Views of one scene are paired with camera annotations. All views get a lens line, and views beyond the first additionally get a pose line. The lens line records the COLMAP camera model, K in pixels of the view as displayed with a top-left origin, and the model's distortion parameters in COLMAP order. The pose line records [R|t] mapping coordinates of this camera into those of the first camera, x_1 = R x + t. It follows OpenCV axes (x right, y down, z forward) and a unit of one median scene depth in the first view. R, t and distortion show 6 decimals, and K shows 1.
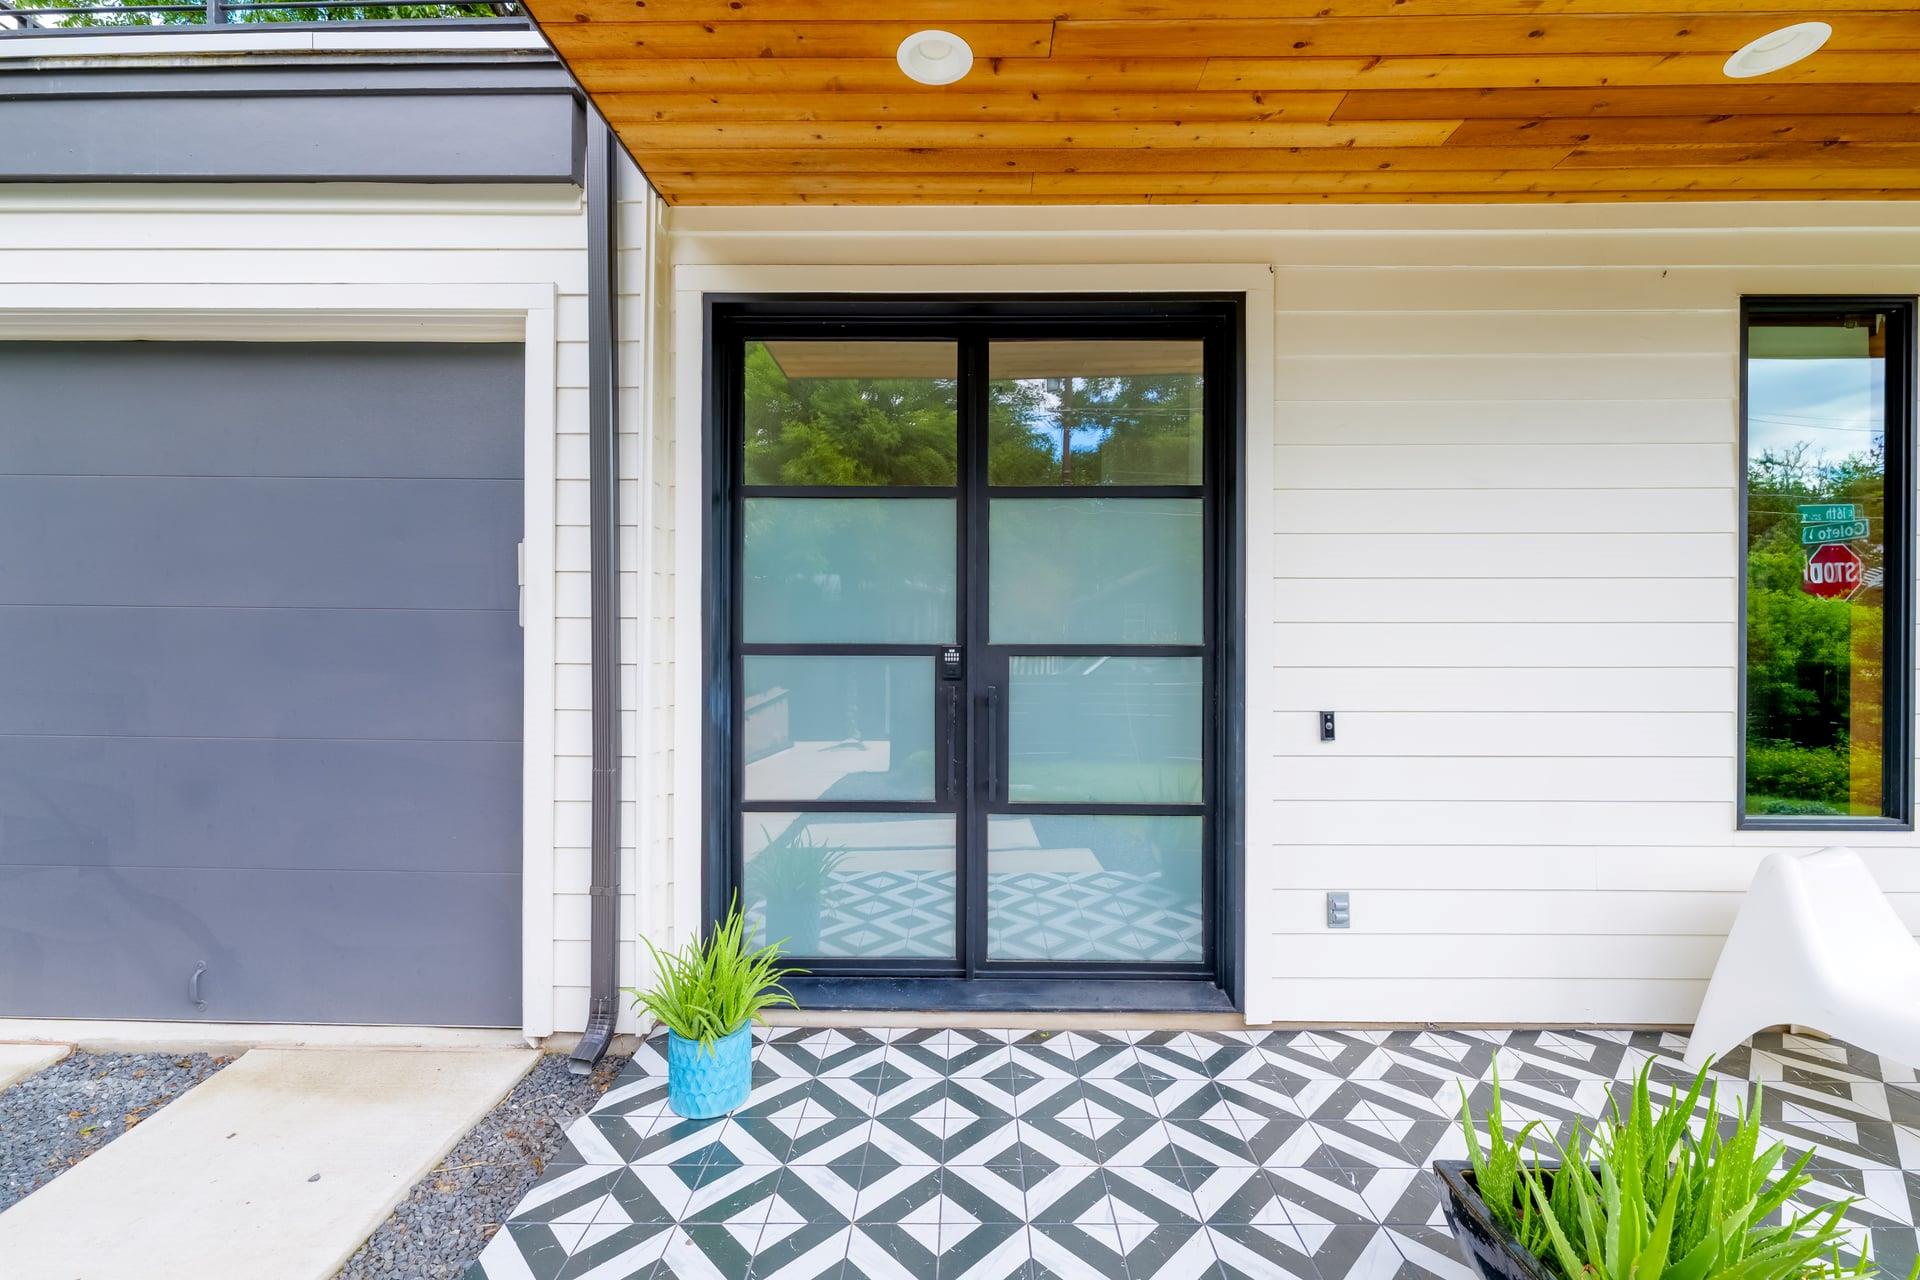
lens RADIAL K [[841.3, 0, 961.2], [0, 841.3, 646.3], [0, 0, 1]] dist [0.001458, -0.000057]
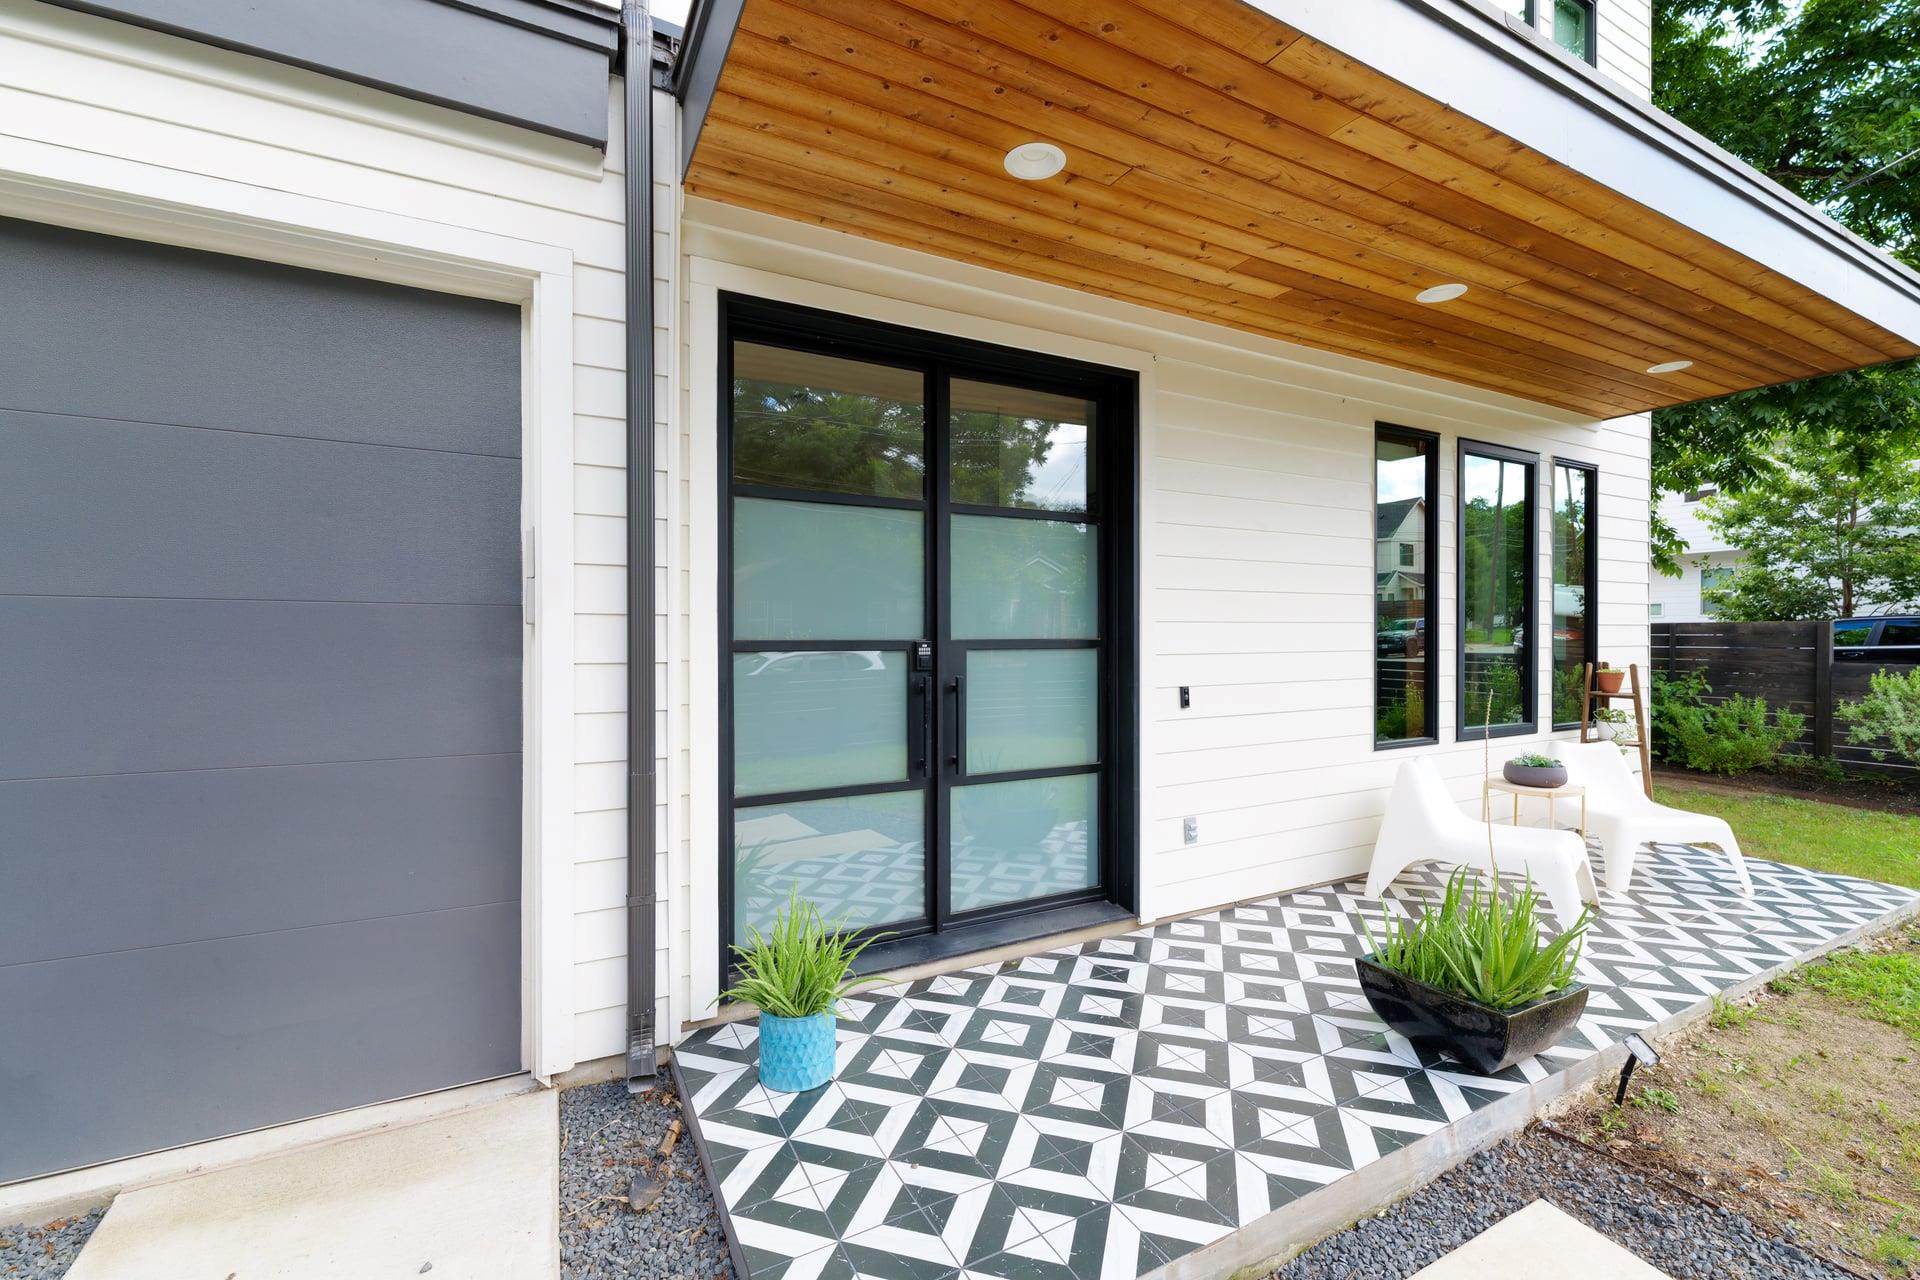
lens RADIAL K [[841.3, 0, 952.4], [0, 841.3, 646.3], [0, 0, 1]] dist [0.001458, -0.000057]
pose [[0.868997, -0.010656, 0.494703, -0.575656], [0.006308, 0.999925, 0.010457, -0.005977], [-0.494778, -0.005967, 0.868999, -0.005656]]
